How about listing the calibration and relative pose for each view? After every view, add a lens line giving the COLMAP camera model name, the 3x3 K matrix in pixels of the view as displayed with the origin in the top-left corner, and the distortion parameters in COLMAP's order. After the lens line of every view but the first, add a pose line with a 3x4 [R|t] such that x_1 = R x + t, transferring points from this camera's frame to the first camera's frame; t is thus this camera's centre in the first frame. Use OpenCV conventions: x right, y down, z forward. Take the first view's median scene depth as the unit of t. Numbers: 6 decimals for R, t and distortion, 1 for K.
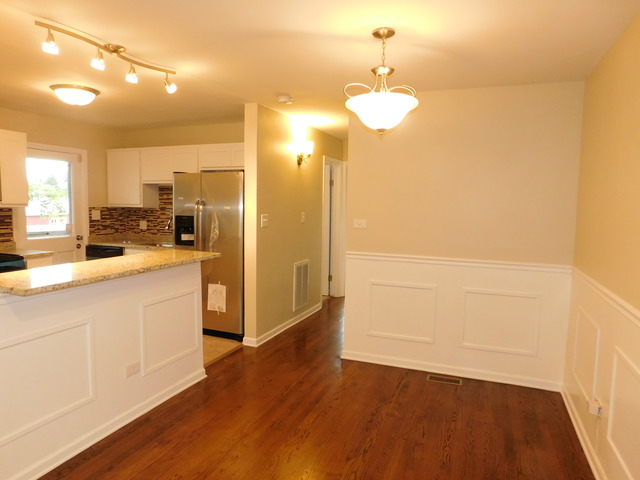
lens RADIAL K [[424.7, 0, 321.2], [0, 424.7, 237.1], [0, 0, 1]] dist [-0.070806, 0.056956]
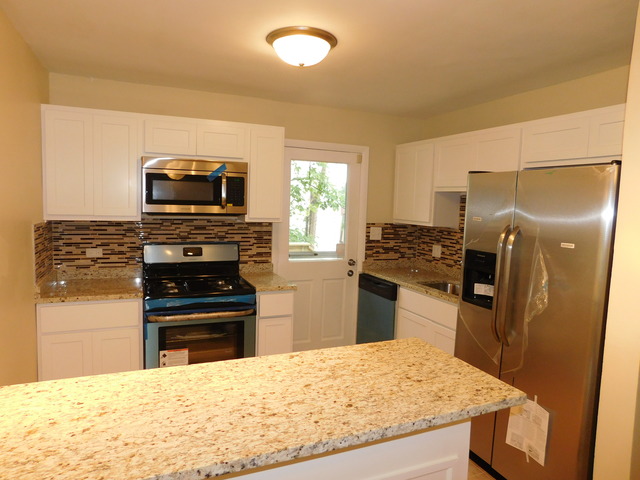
lens RADIAL K [[424.7, 0, 321.2], [0, 424.7, 237.1], [0, 0, 1]] dist [-0.070806, 0.056956]
pose [[0.713529, 0.067249, -0.697391, -0.092740], [-0.079435, 0.996730, 0.014841, -0.059012], [0.696108, 0.044808, 0.716537, 0.458418]]
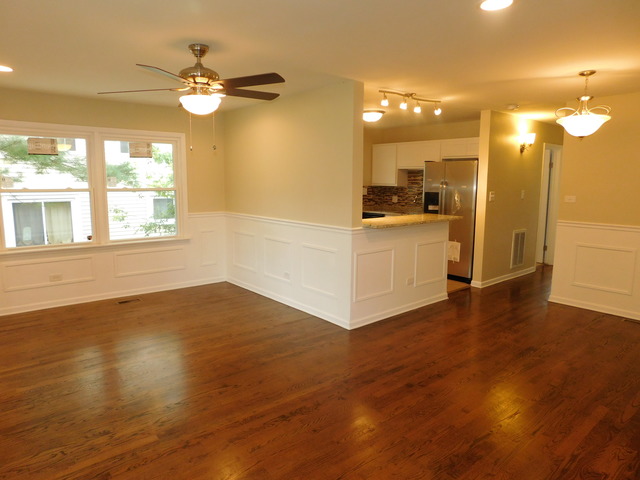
lens RADIAL K [[424.7, 0, 321.2], [0, 424.7, 237.1], [0, 0, 1]] dist [-0.070806, 0.056956]
pose [[0.884352, 0.052721, -0.463835, 0.012048], [-0.029758, 0.997948, 0.056694, 0.029468], [0.465872, -0.036335, 0.884106, -0.419961]]
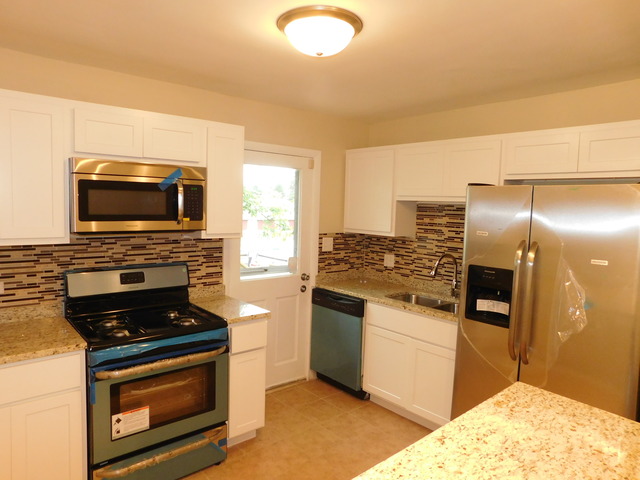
lens RADIAL K [[424.7, 0, 321.2], [0, 424.7, 237.1], [0, 0, 1]] dist [-0.070806, 0.056956]
pose [[0.889978, 0.046367, -0.453641, -0.268886], [-0.053398, 0.998570, -0.002694, -0.073717], [0.452867, 0.026622, 0.891180, 0.430013]]
